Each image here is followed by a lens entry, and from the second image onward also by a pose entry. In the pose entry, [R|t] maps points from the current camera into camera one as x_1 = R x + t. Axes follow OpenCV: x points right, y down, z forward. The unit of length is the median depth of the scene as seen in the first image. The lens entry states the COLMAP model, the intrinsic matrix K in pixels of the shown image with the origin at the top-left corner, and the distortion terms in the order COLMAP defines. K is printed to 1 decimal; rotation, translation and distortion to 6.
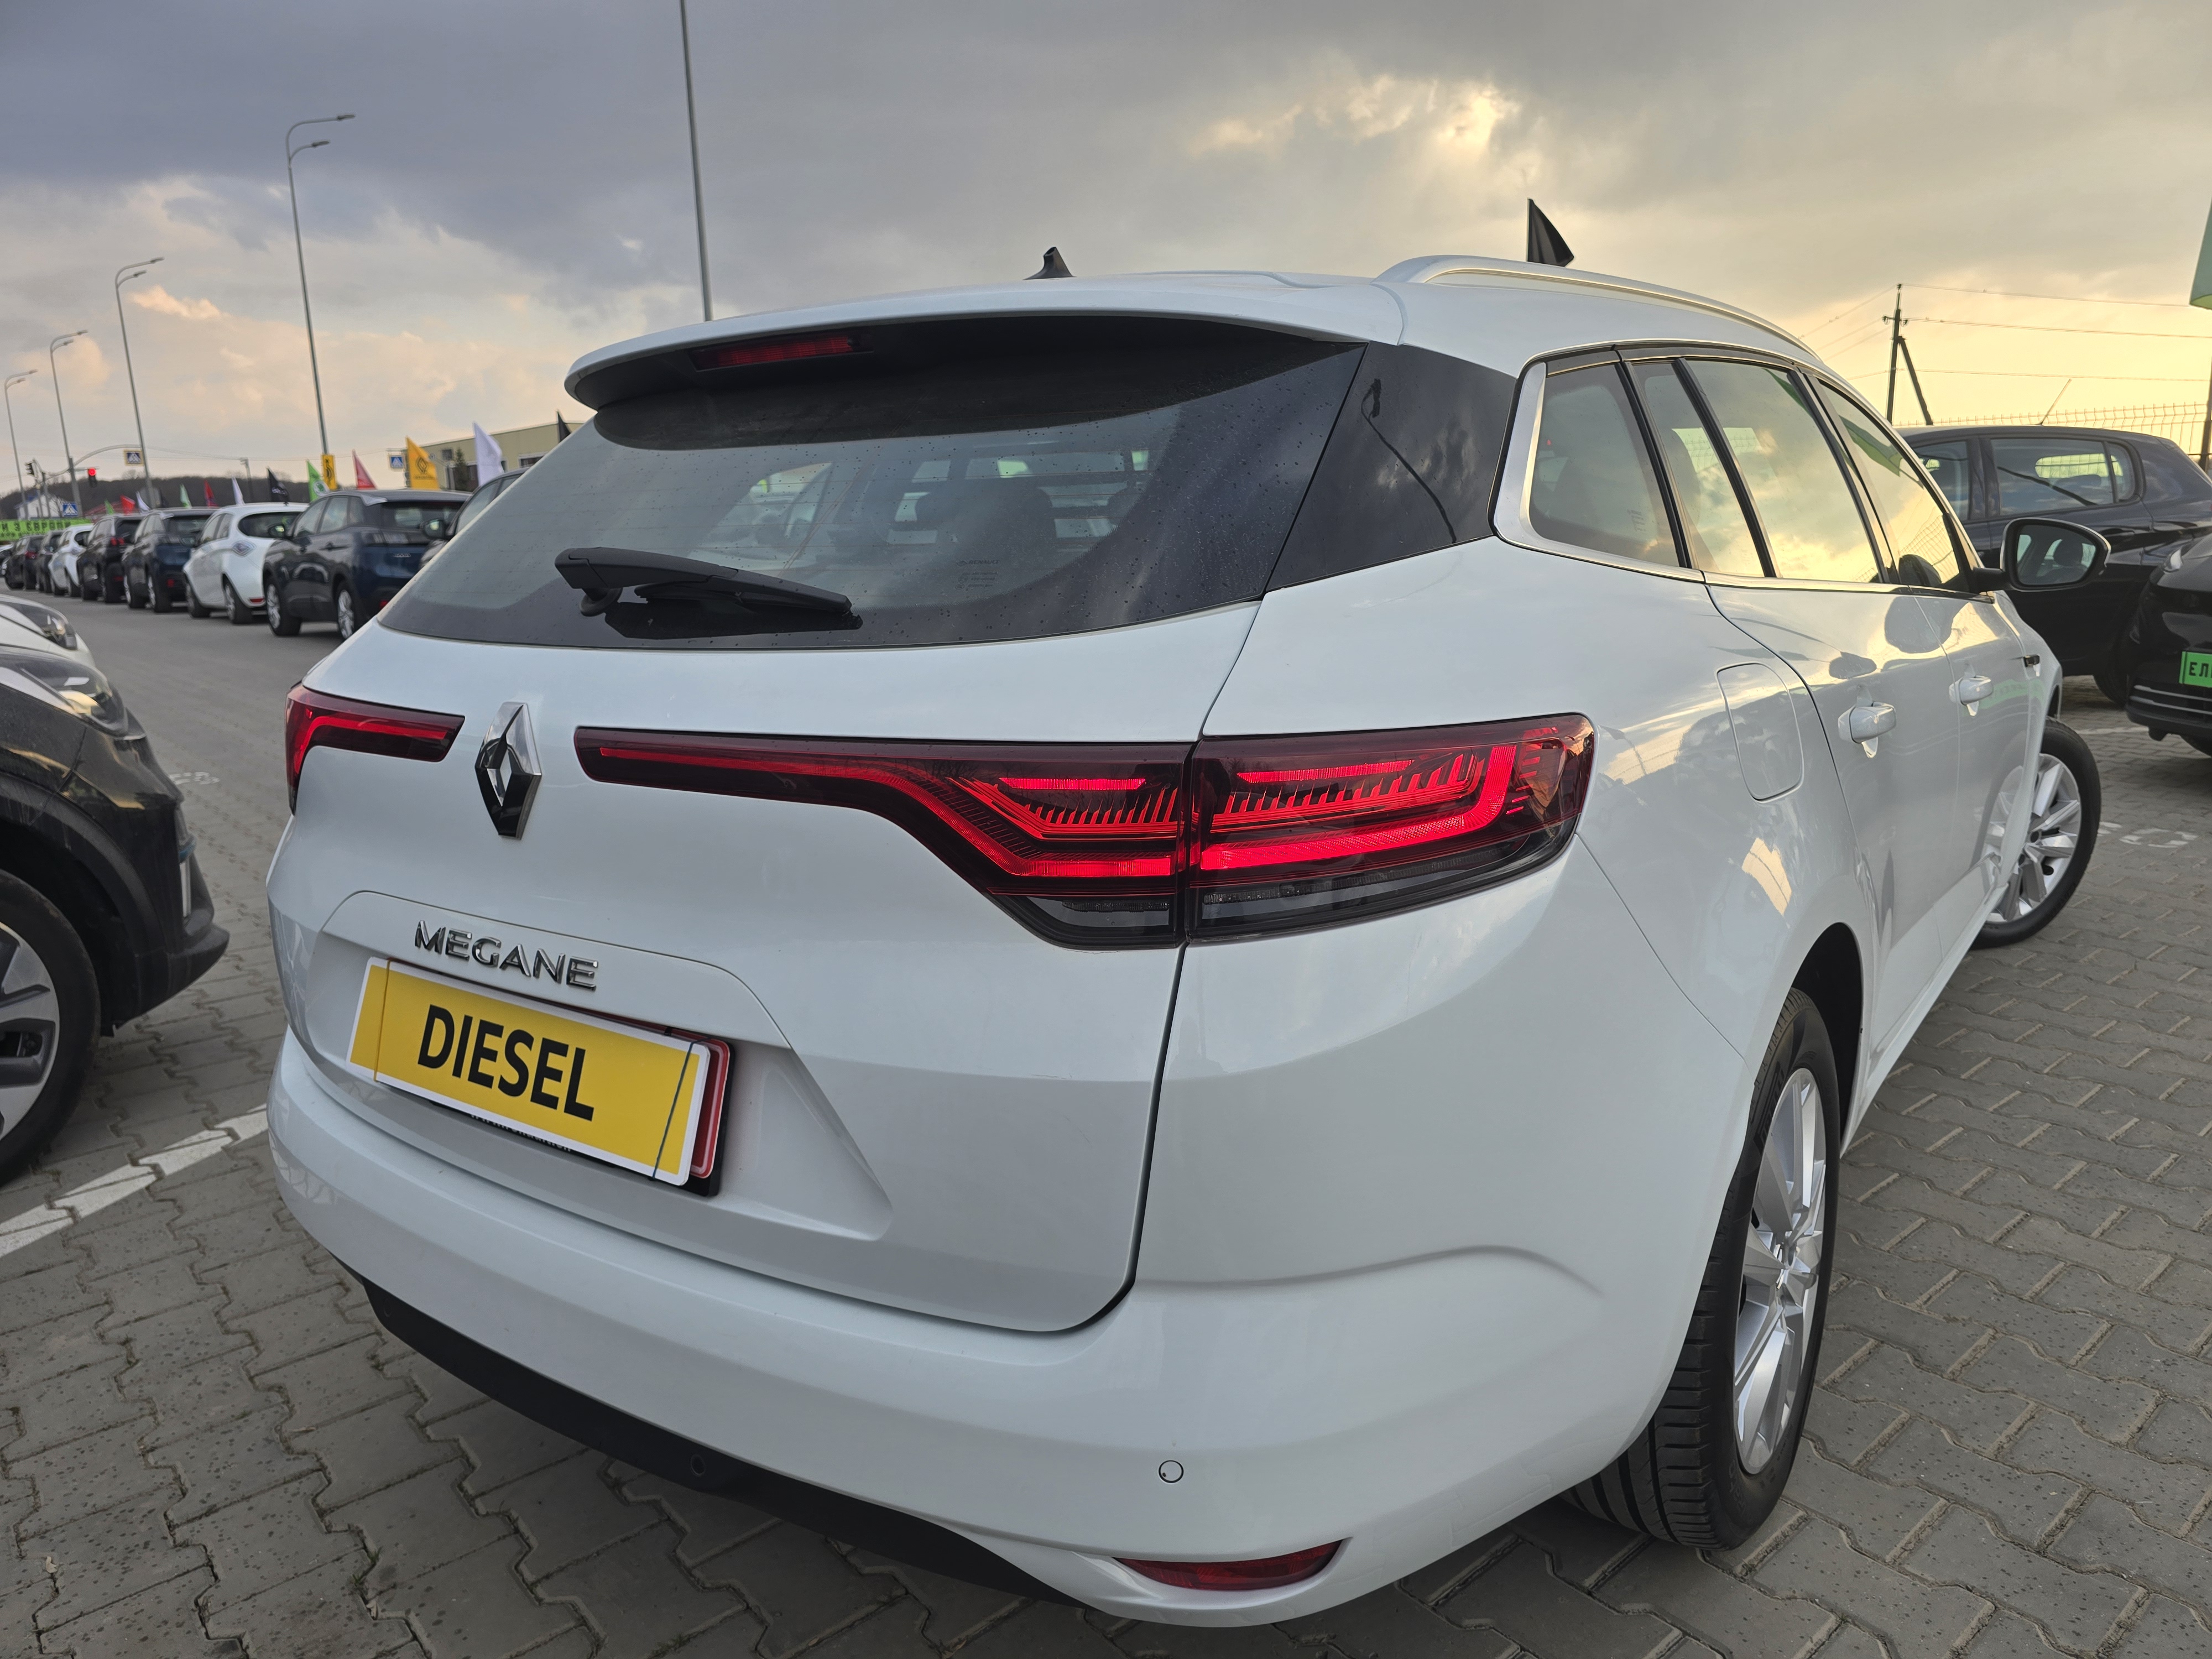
lens RADIAL K [[1515.1, 0, 1119.7], [0, 1515.1, 819.4], [0, 0, 1]] dist [0.047327, -0.044948]
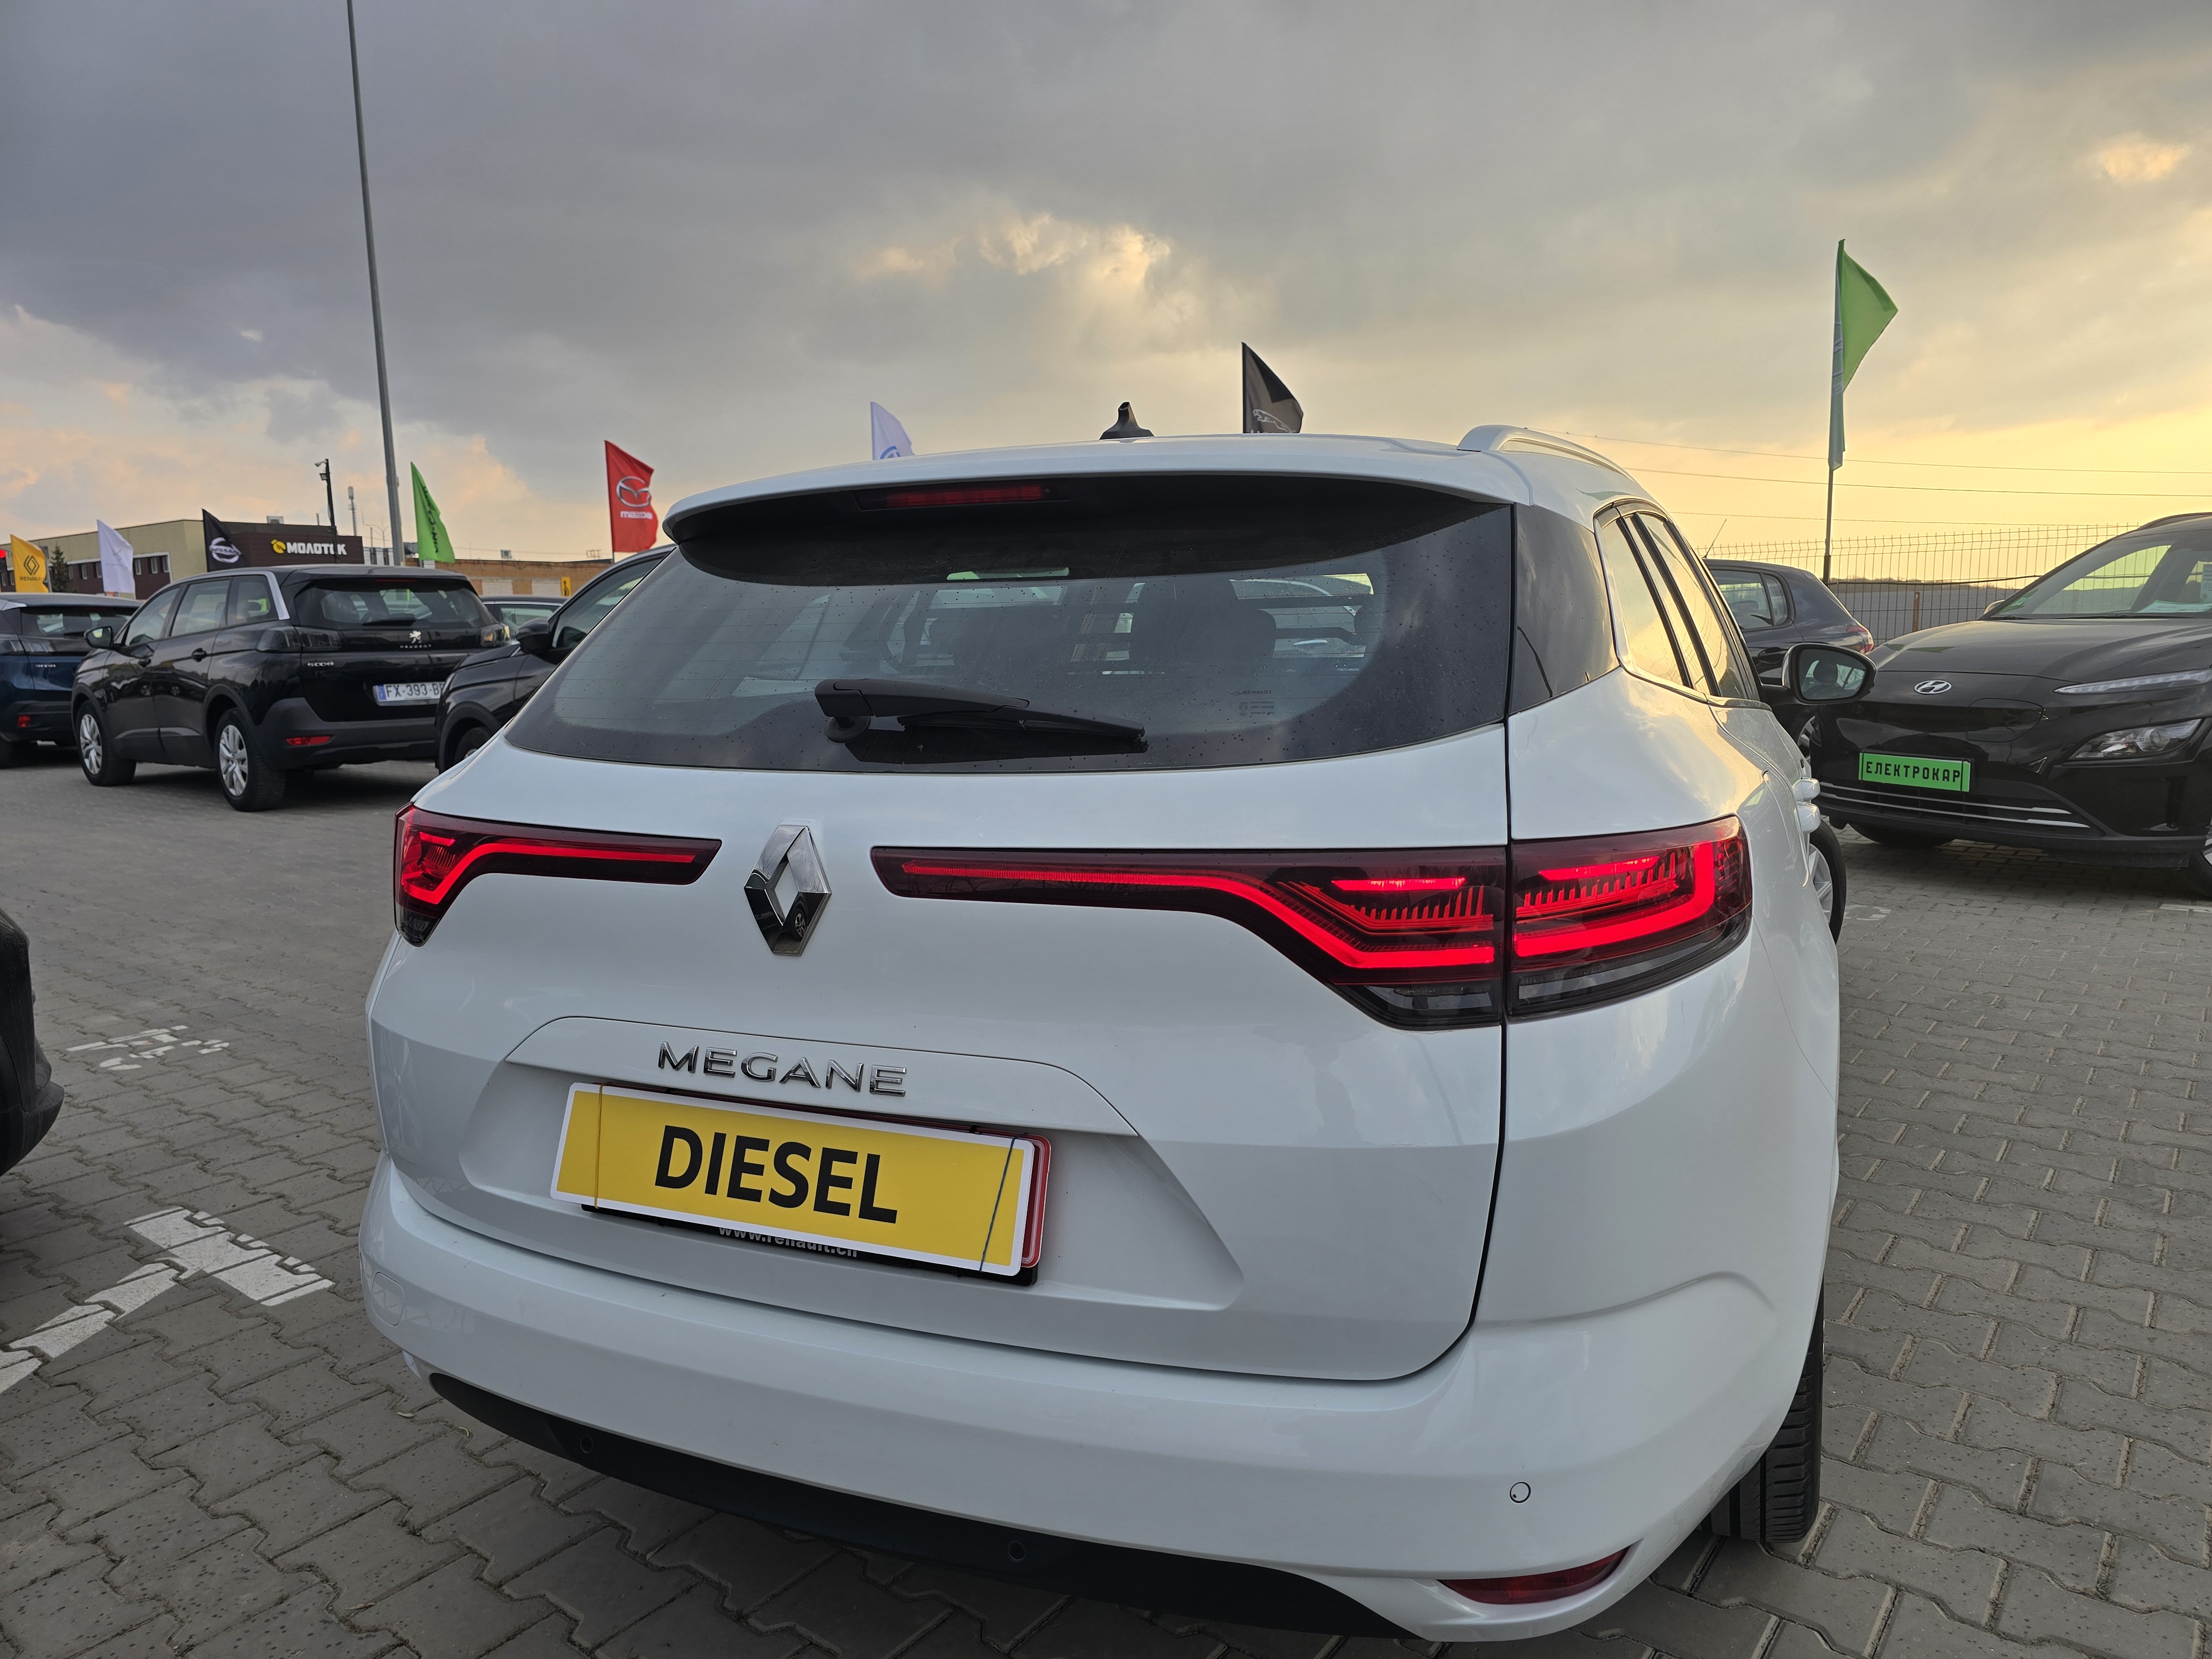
lens RADIAL K [[1507.5, 0, 1126.0], [0, 1507.5, 820.7], [0, 0, 1]] dist [0.054952, -0.048136]
pose [[0.977767, -0.020221, 0.208718, -0.316442], [0.034590, 0.997258, -0.065422, -0.002952], [-0.206823, 0.071187, 0.975785, -0.049847]]
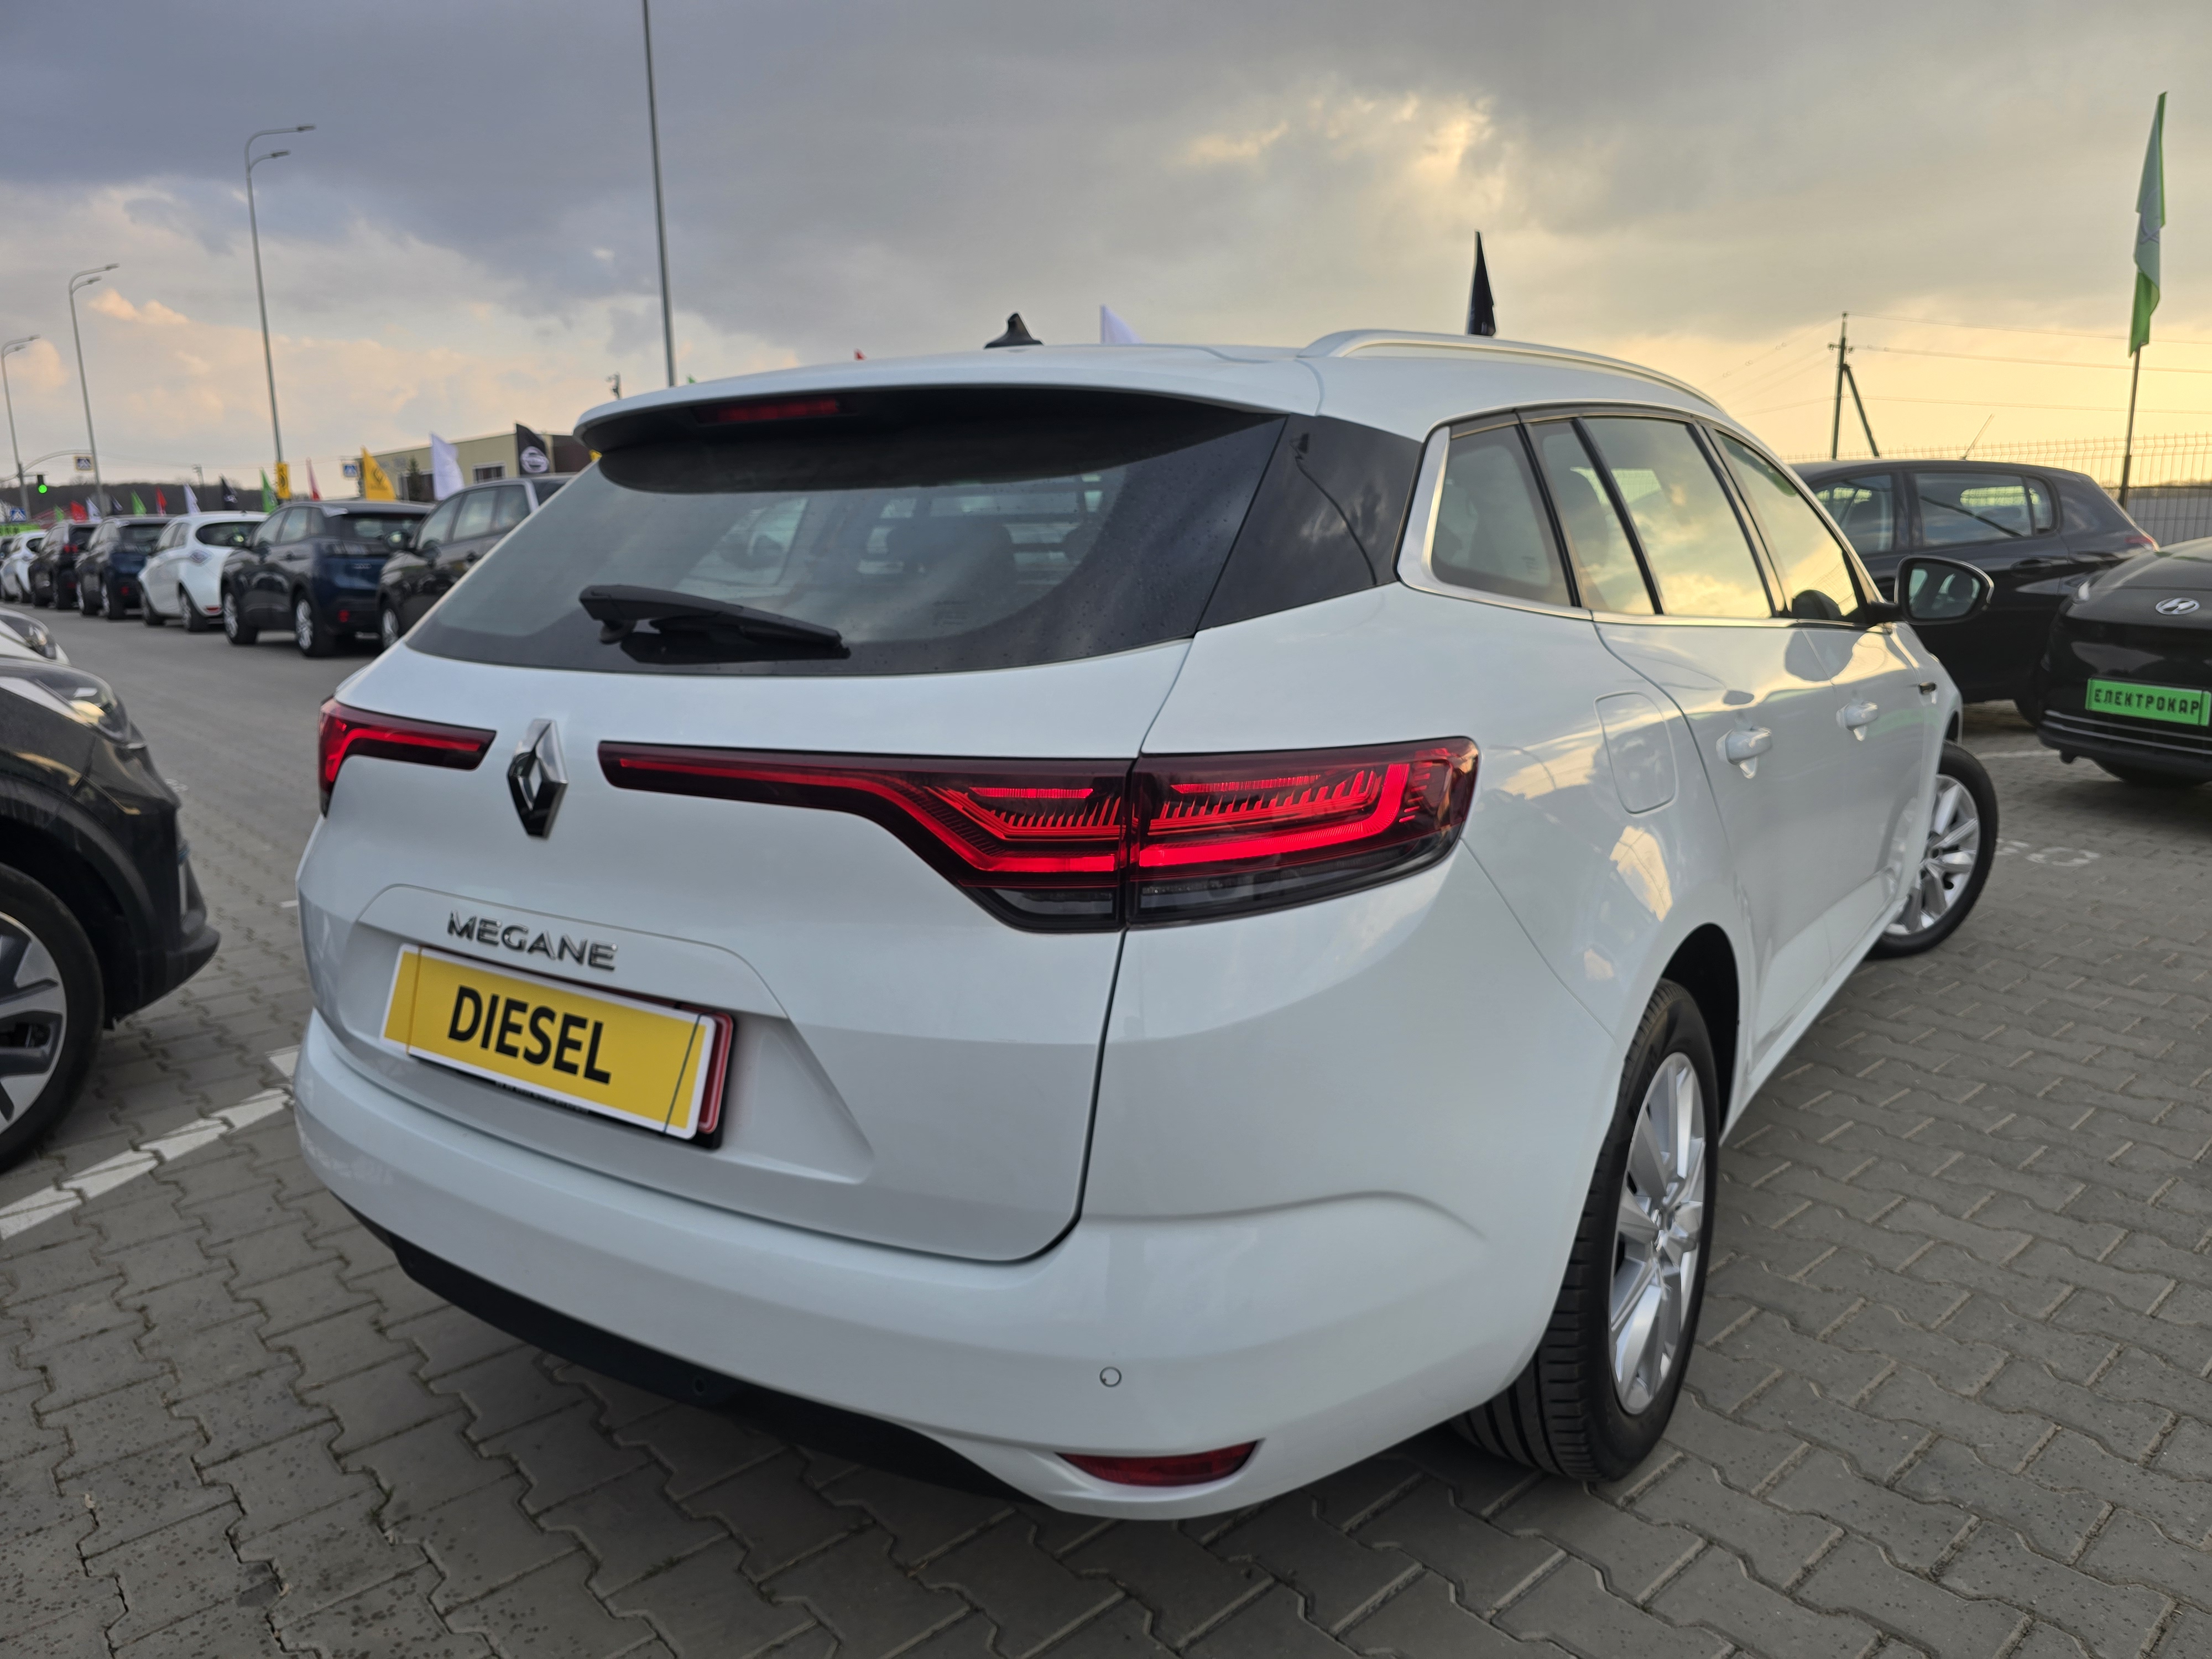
lens RADIAL K [[1522.8, 0, 1096.9], [0, 1522.8, 807.4], [0, 0, 1]] dist [0.044999, -0.047134]
pose [[0.999861, 0.007273, 0.015033, 0.001339], [-0.007003, 0.999816, -0.017873, 0.005842], [-0.015160, 0.017765, 0.999727, -0.125151]]
